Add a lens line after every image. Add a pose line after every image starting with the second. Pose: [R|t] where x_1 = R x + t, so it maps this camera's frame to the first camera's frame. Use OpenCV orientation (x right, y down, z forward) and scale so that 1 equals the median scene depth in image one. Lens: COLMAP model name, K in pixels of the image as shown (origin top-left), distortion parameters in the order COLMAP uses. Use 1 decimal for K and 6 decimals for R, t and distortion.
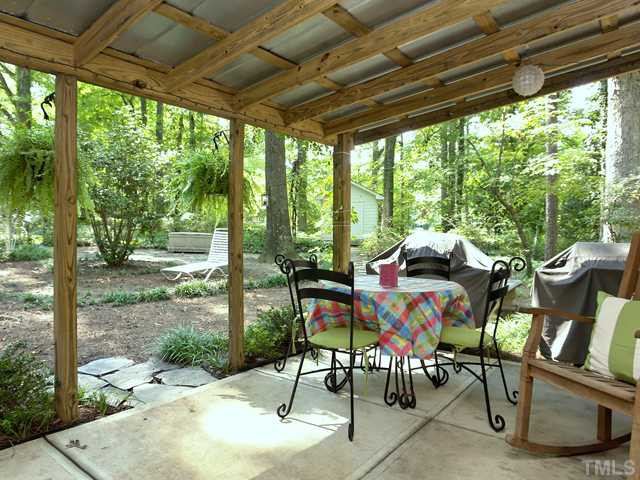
lens RADIAL K [[427.8, 0, 320.4], [0, 427.8, 239.3], [0, 0, 1]] dist [-0.012463, -0.000200]
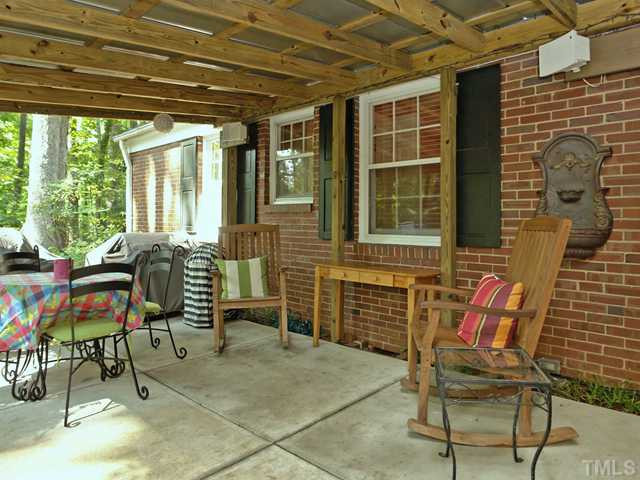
lens RADIAL K [[427.8, 0, 320.5], [0, 427.8, 239.2], [0, 0, 1]] dist [-0.012463, -0.000200]
pose [[0.110433, -0.053718, 0.992431, -0.790648], [0.027415, 0.998323, 0.050986, -0.028407], [-0.993505, 0.021577, 0.111720, 0.259826]]
